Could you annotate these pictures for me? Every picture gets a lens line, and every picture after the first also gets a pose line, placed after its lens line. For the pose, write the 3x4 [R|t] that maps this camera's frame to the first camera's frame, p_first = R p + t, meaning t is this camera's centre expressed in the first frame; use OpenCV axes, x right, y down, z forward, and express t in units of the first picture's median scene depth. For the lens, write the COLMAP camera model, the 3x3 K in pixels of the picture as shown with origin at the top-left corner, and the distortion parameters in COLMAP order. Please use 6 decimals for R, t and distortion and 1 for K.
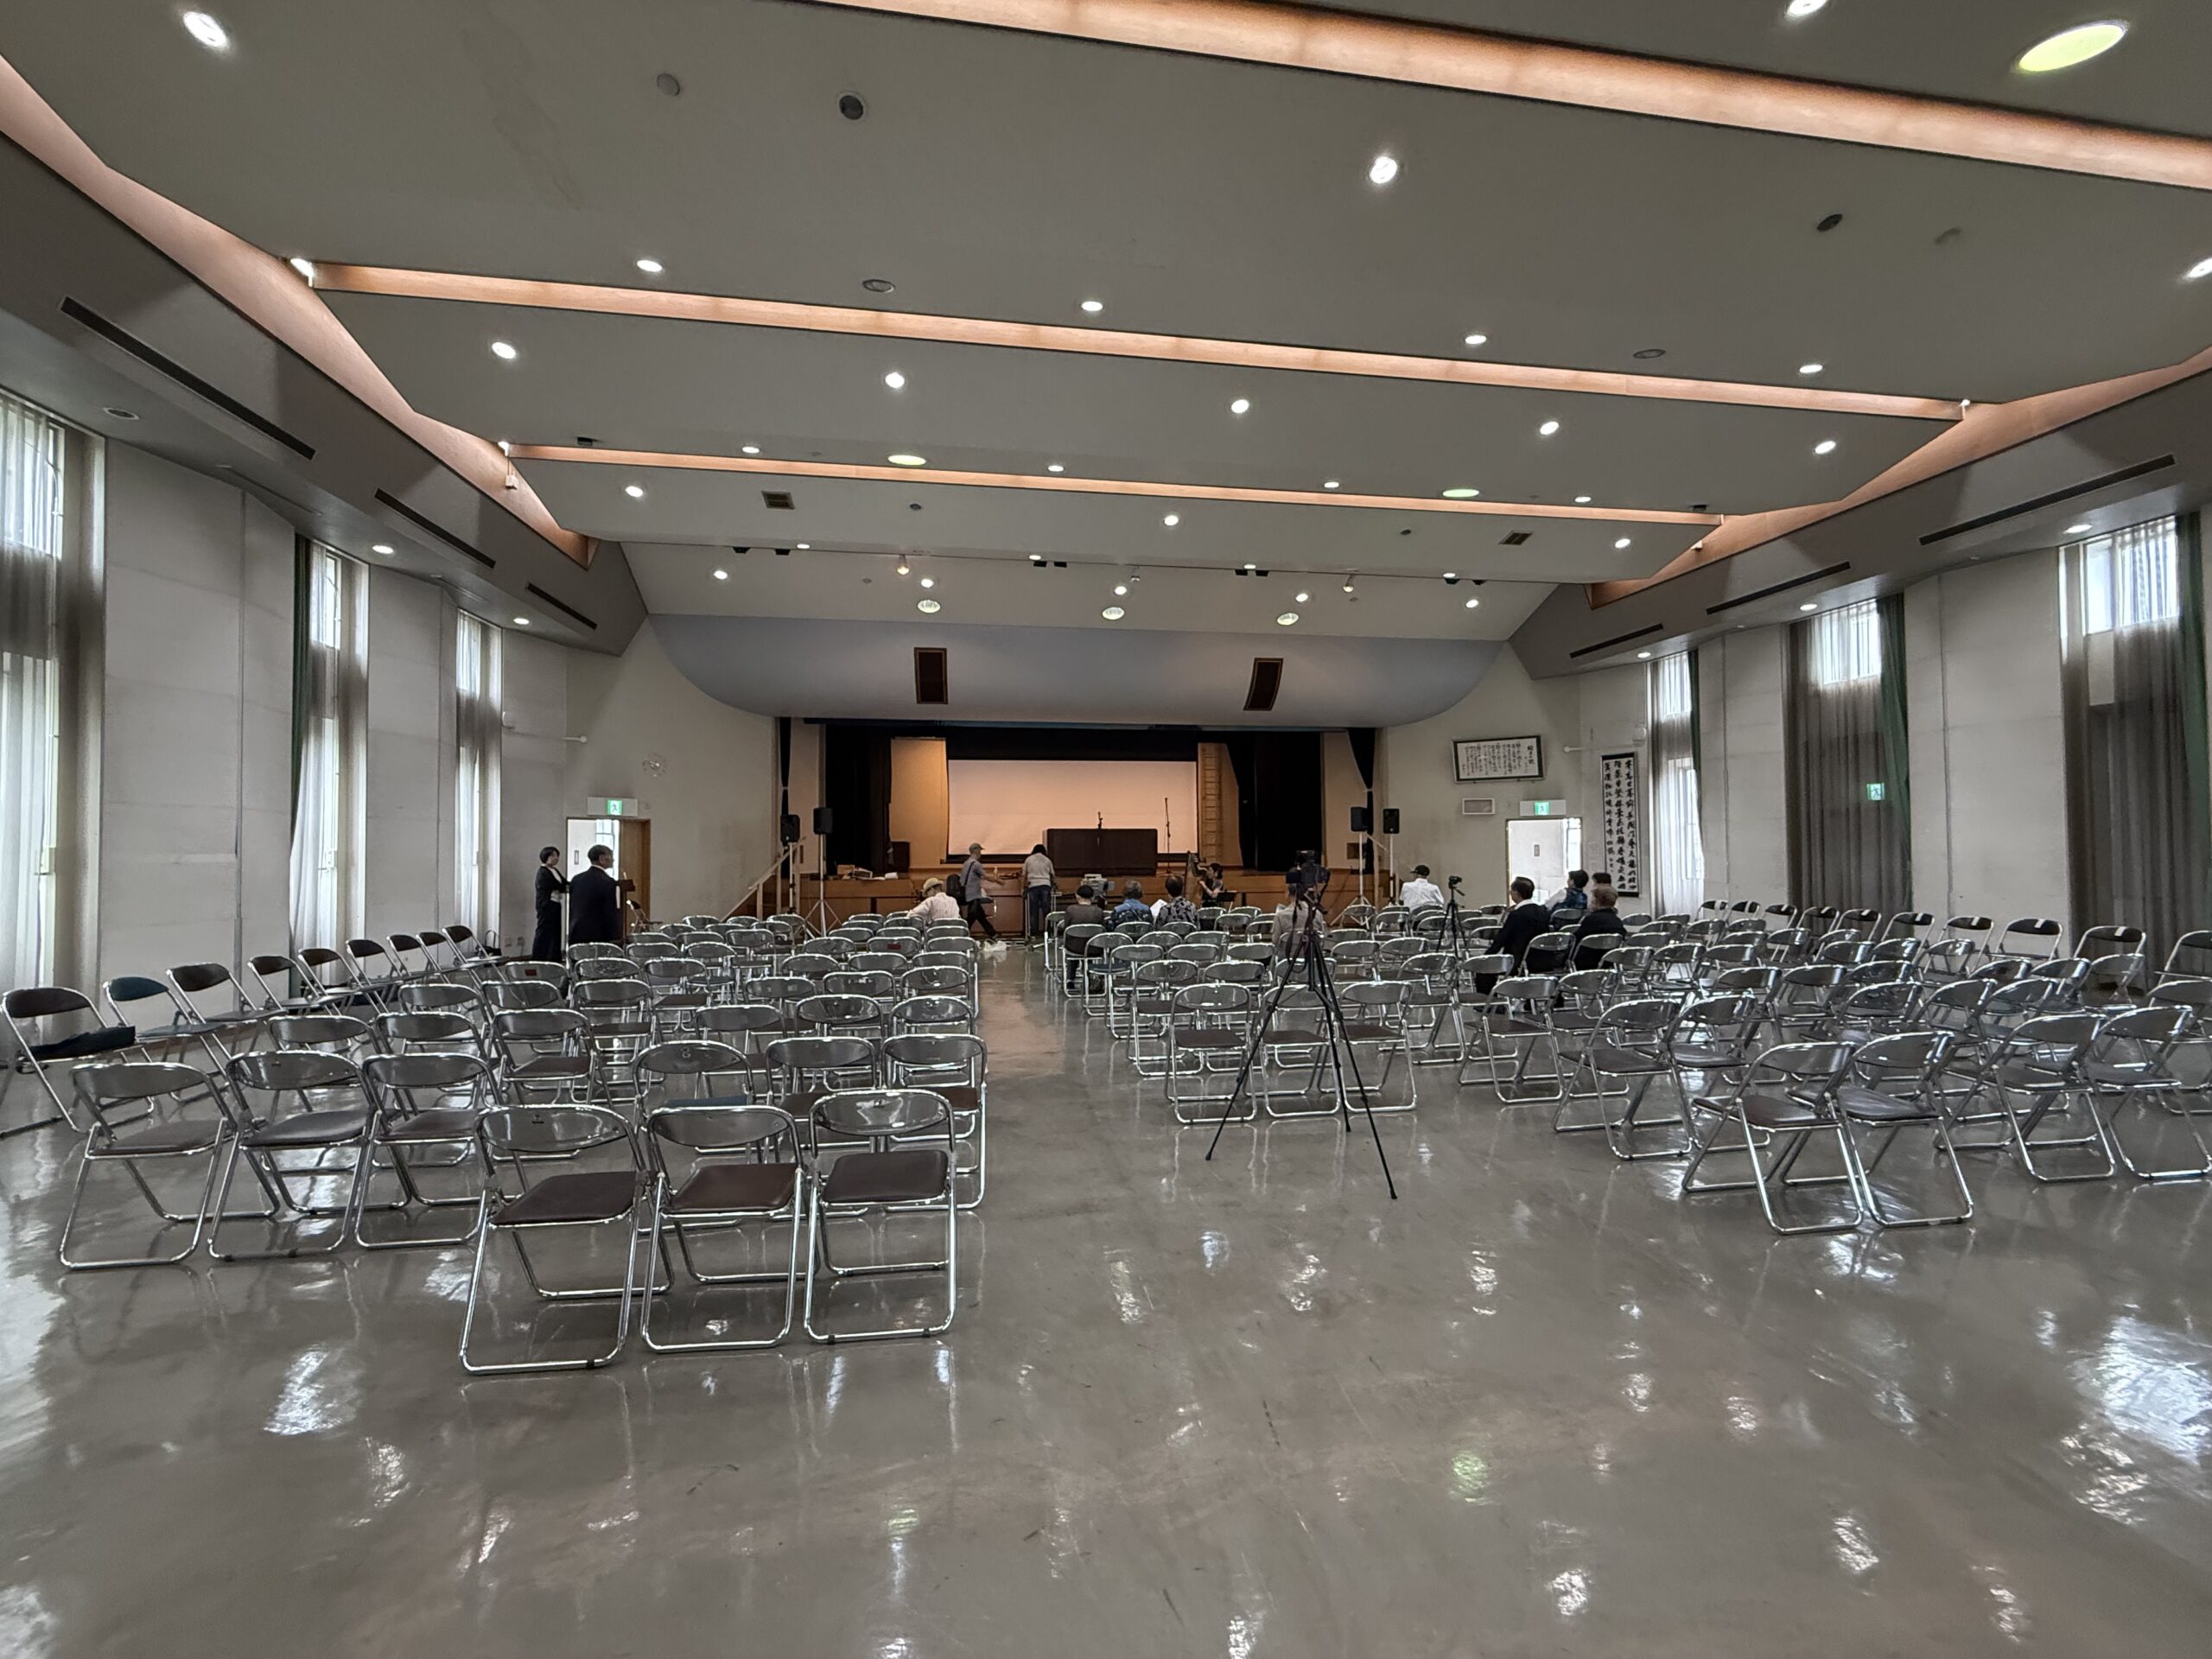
lens RADIAL K [[884.4, 0, 1106.0], [0, 884.4, 829.5], [0, 0, 1]] dist [0.000408, 0.000003]
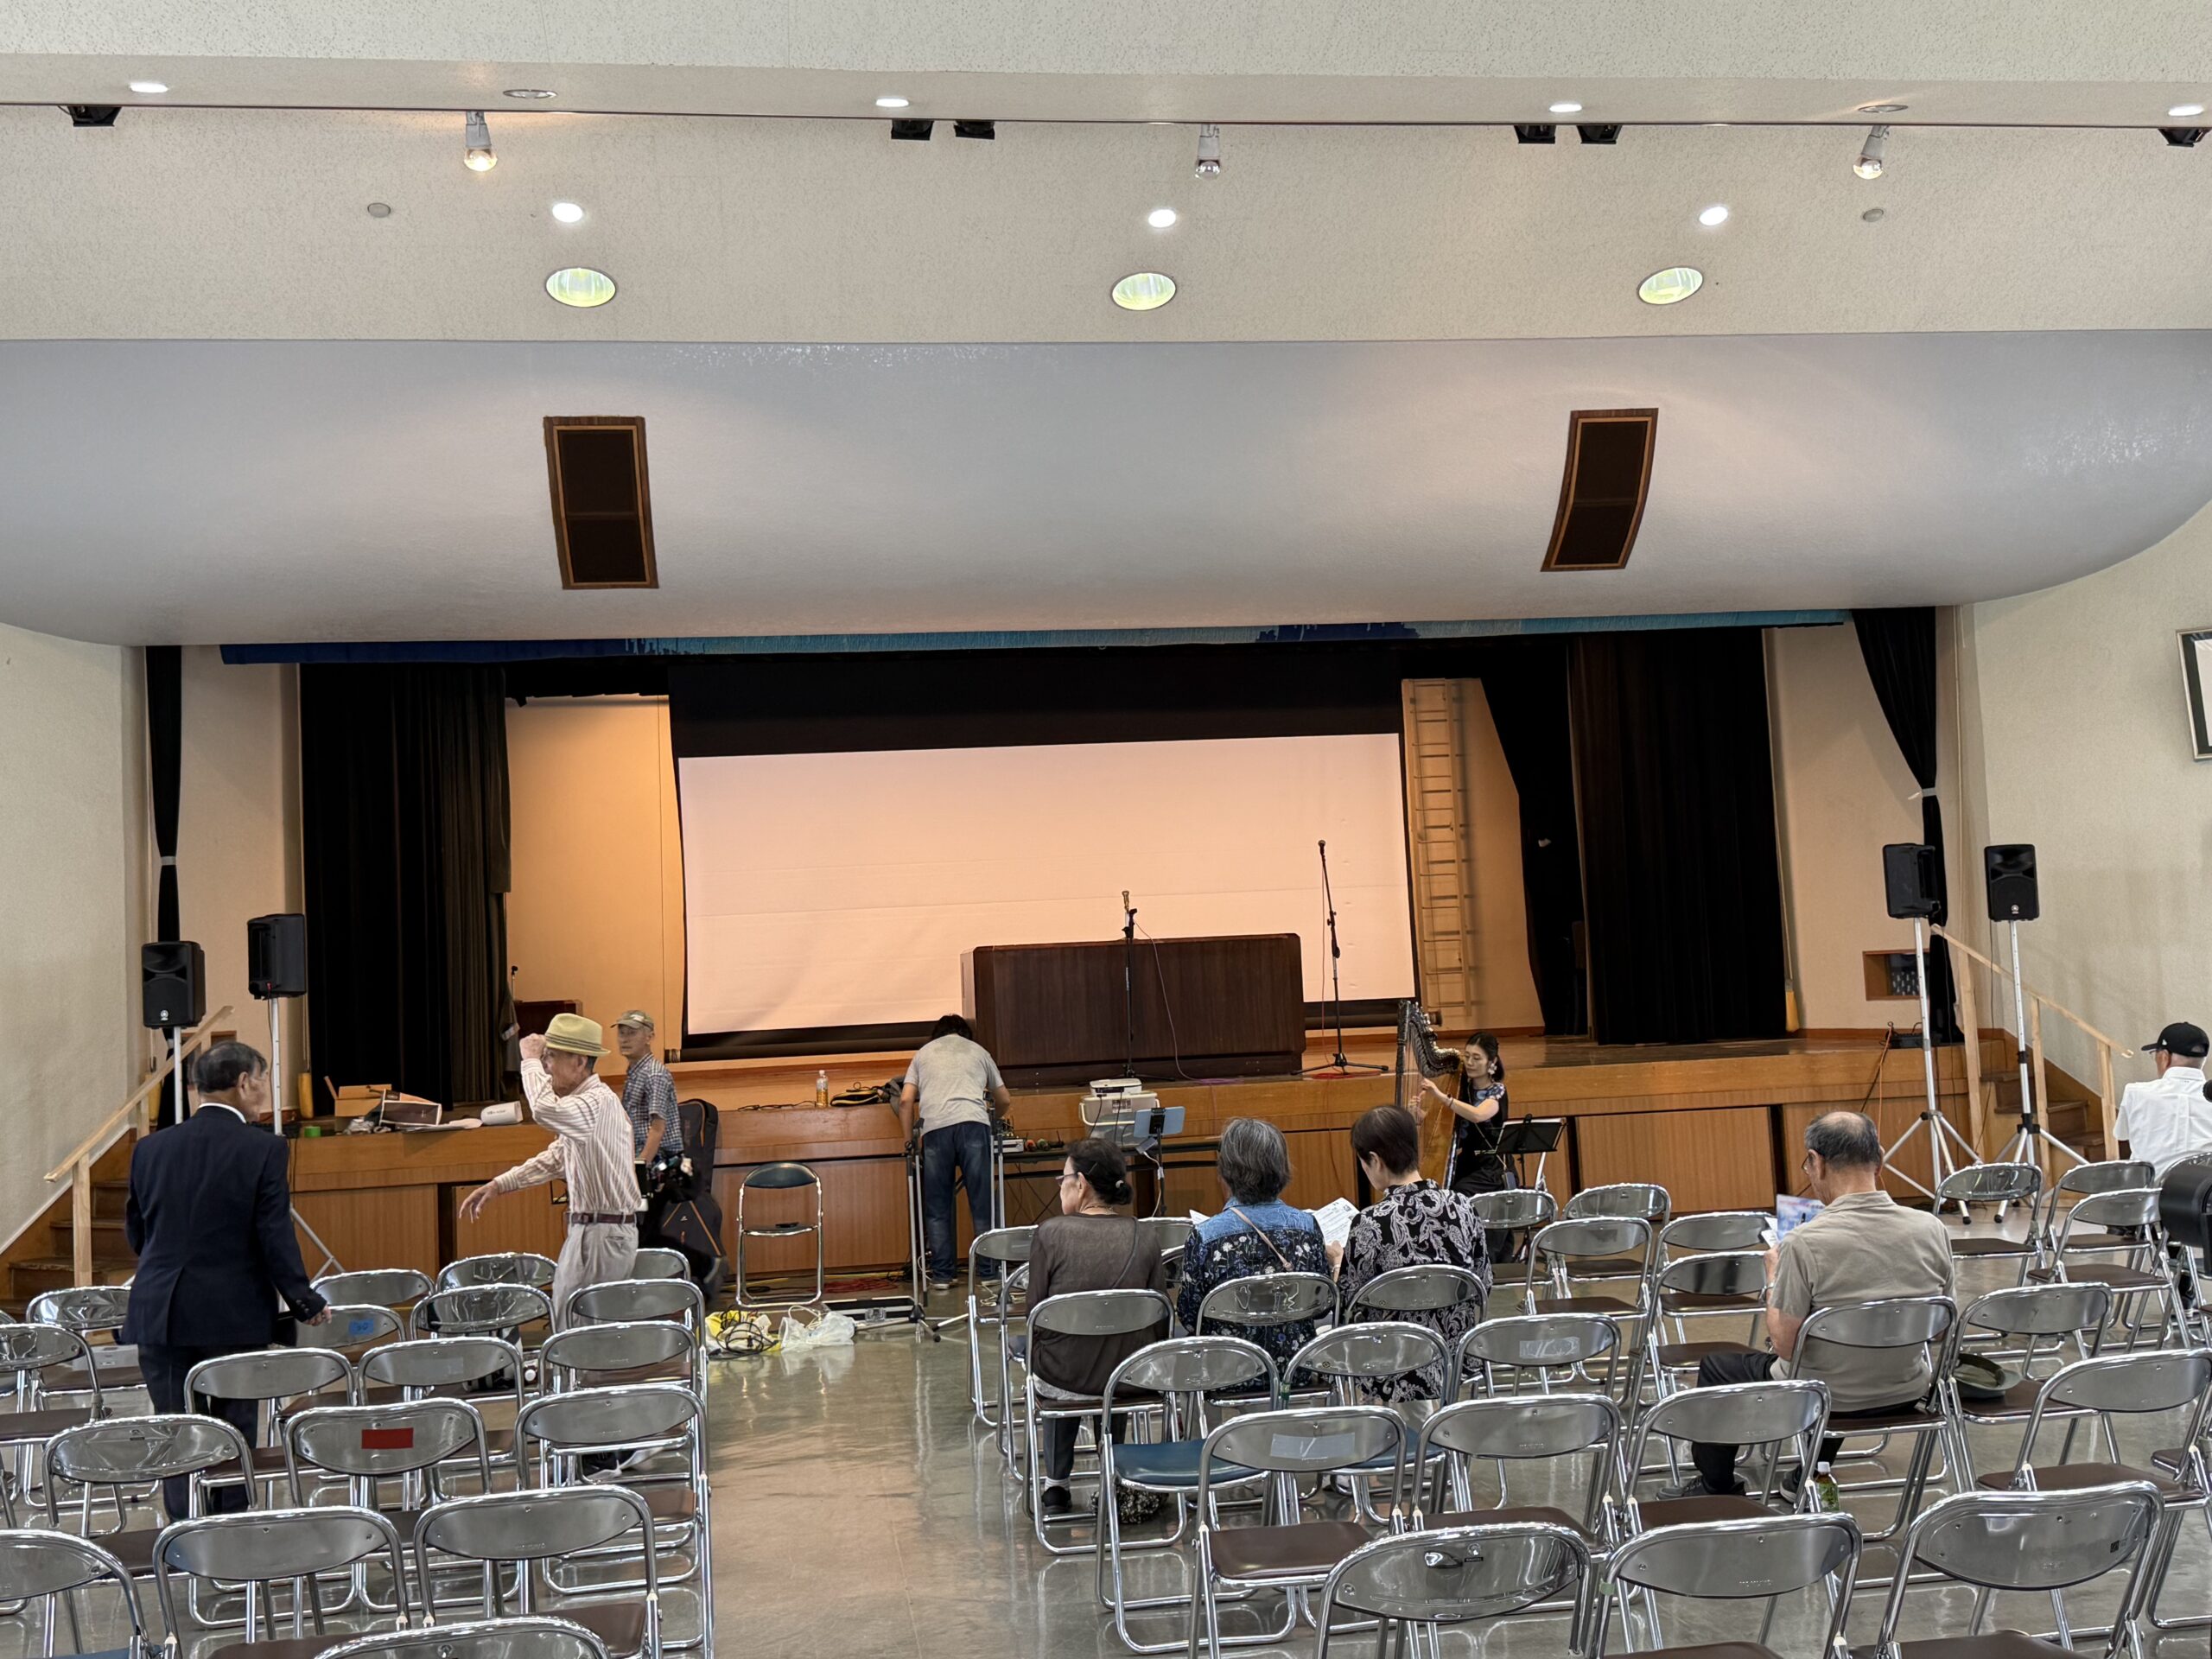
lens RADIAL K [[2291.8, 0, 1106.0], [0, 2291.8, 829.5], [0, 0, 1]] dist [0.097053, -0.004145]
pose [[0.999011, -0.042283, -0.013738, -0.002132], [0.041636, 0.998144, -0.044441, -0.004806], [0.015591, 0.043825, 0.998918, 0.132874]]
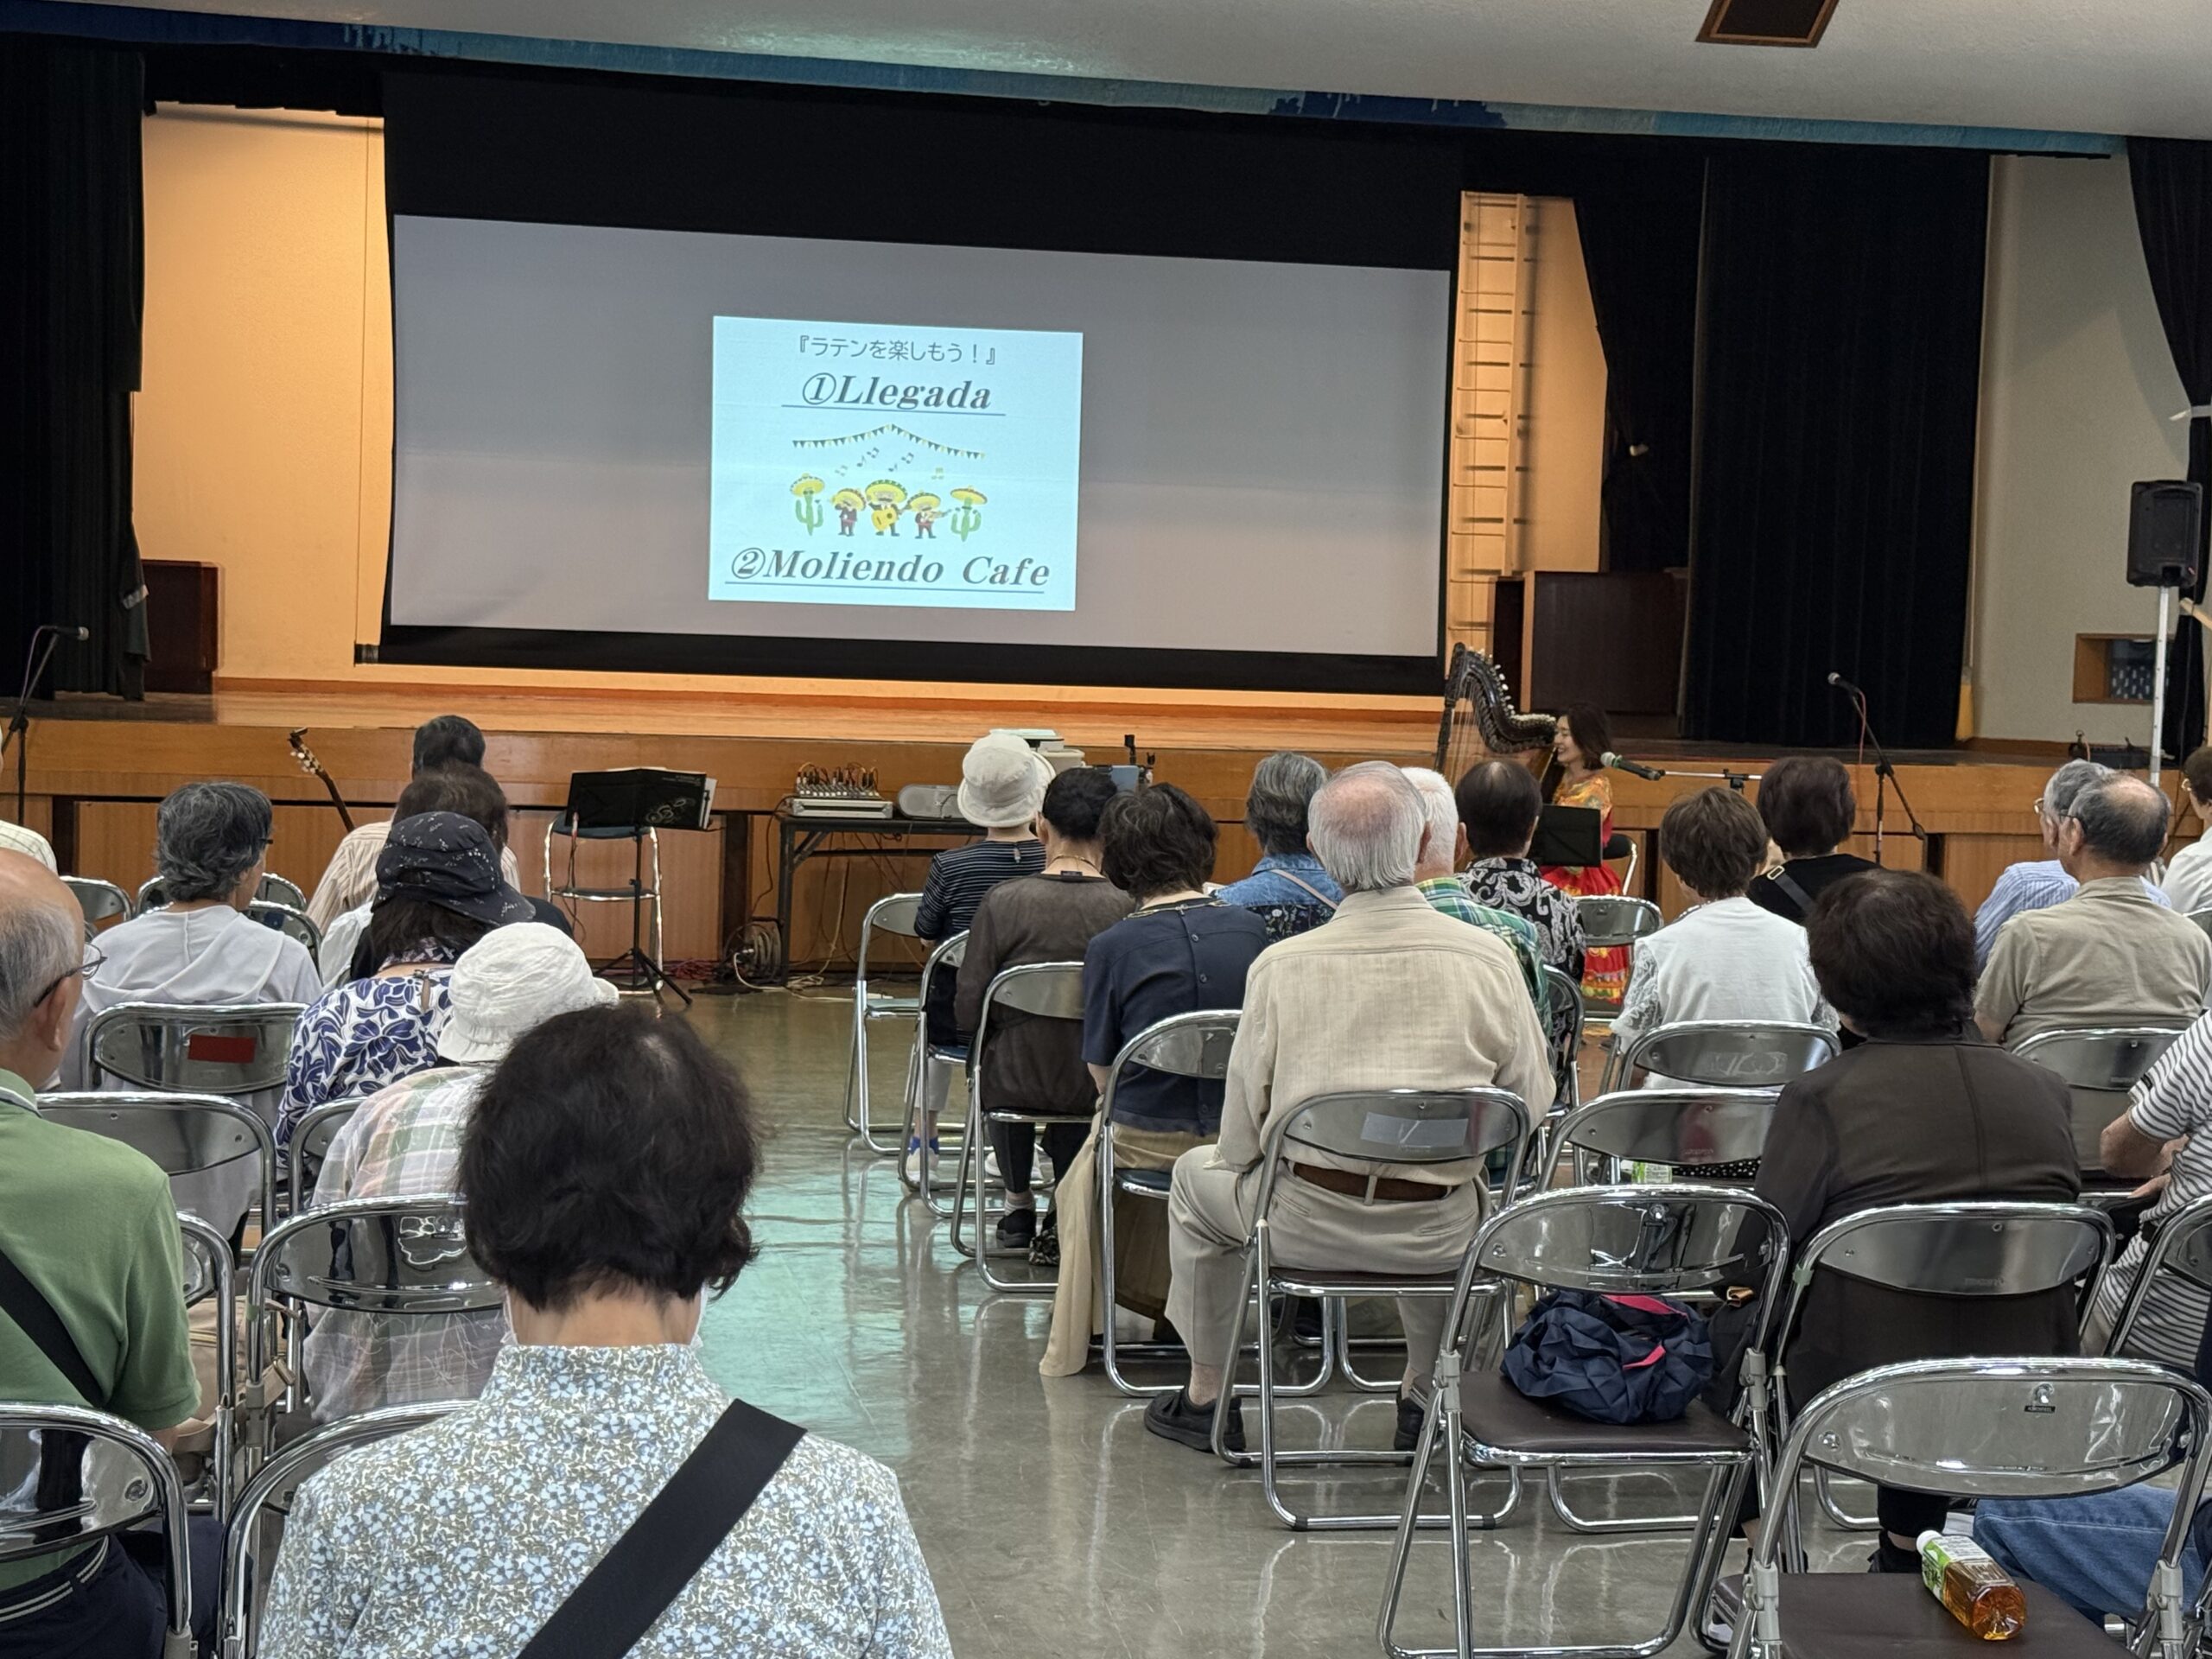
lens RADIAL K [[3426.5, 0, 1106.0], [0, 3426.5, 829.5], [0, 0, 1]] dist [0.117398, 0.039928]
pose [[0.998684, 0.033548, 0.038804, -0.026985], [-0.036483, 0.996319, 0.077574, 0.005889], [-0.036059, -0.078888, 0.996231, 0.093216]]
